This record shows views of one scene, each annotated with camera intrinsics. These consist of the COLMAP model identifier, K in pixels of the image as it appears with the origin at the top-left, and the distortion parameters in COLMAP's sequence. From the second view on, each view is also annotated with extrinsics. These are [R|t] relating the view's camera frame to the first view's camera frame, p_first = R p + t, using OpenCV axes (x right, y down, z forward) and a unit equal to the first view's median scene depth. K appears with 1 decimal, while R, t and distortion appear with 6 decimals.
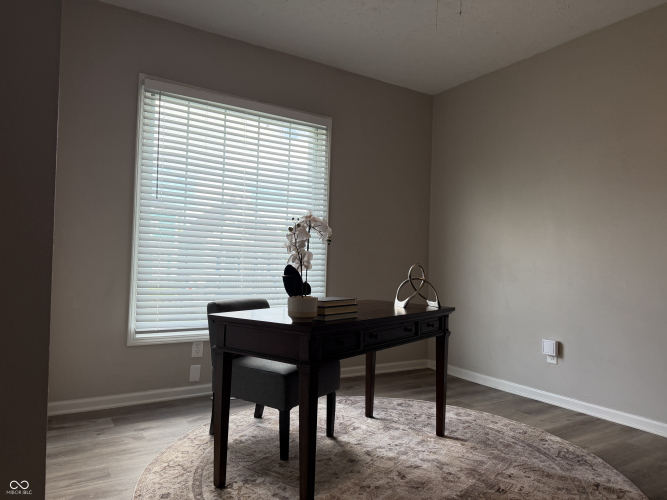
lens RADIAL K [[474.3, 0, 334.9], [0, 474.3, 243.6], [0, 0, 1]] dist [0.013549, -0.015127]
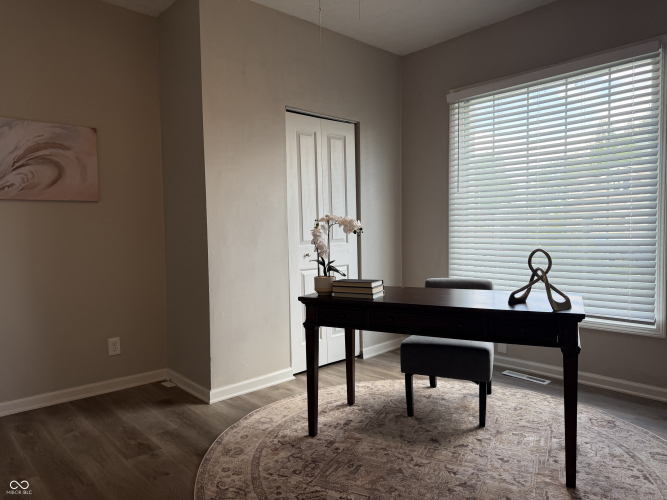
lens RADIAL K [[474.3, 0, 336.3], [0, 474.3, 253.0], [0, 0, 1]] dist [0.013549, -0.015127]
pose [[0.168971, 0.009678, -0.985574, 0.842394], [0.066393, 0.997569, 0.021178, 0.011209], [0.983382, -0.069014, 0.167917, 0.534084]]
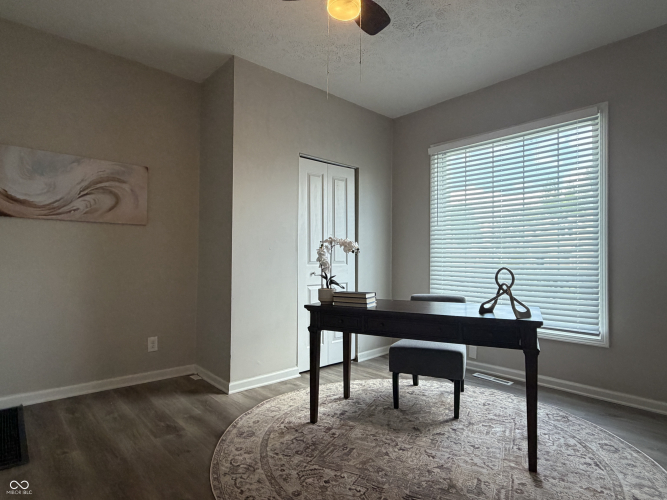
lens RADIAL K [[381.6, 0, 336.9], [0, 381.6, 251.1], [0, 0, 1]] dist [-0.003624, 0.000881]
pose [[0.165456, -0.056173, -0.984616, 0.825033], [0.042734, 0.997847, -0.049747, 0.032527], [0.985291, -0.033846, 0.167501, 0.538701]]
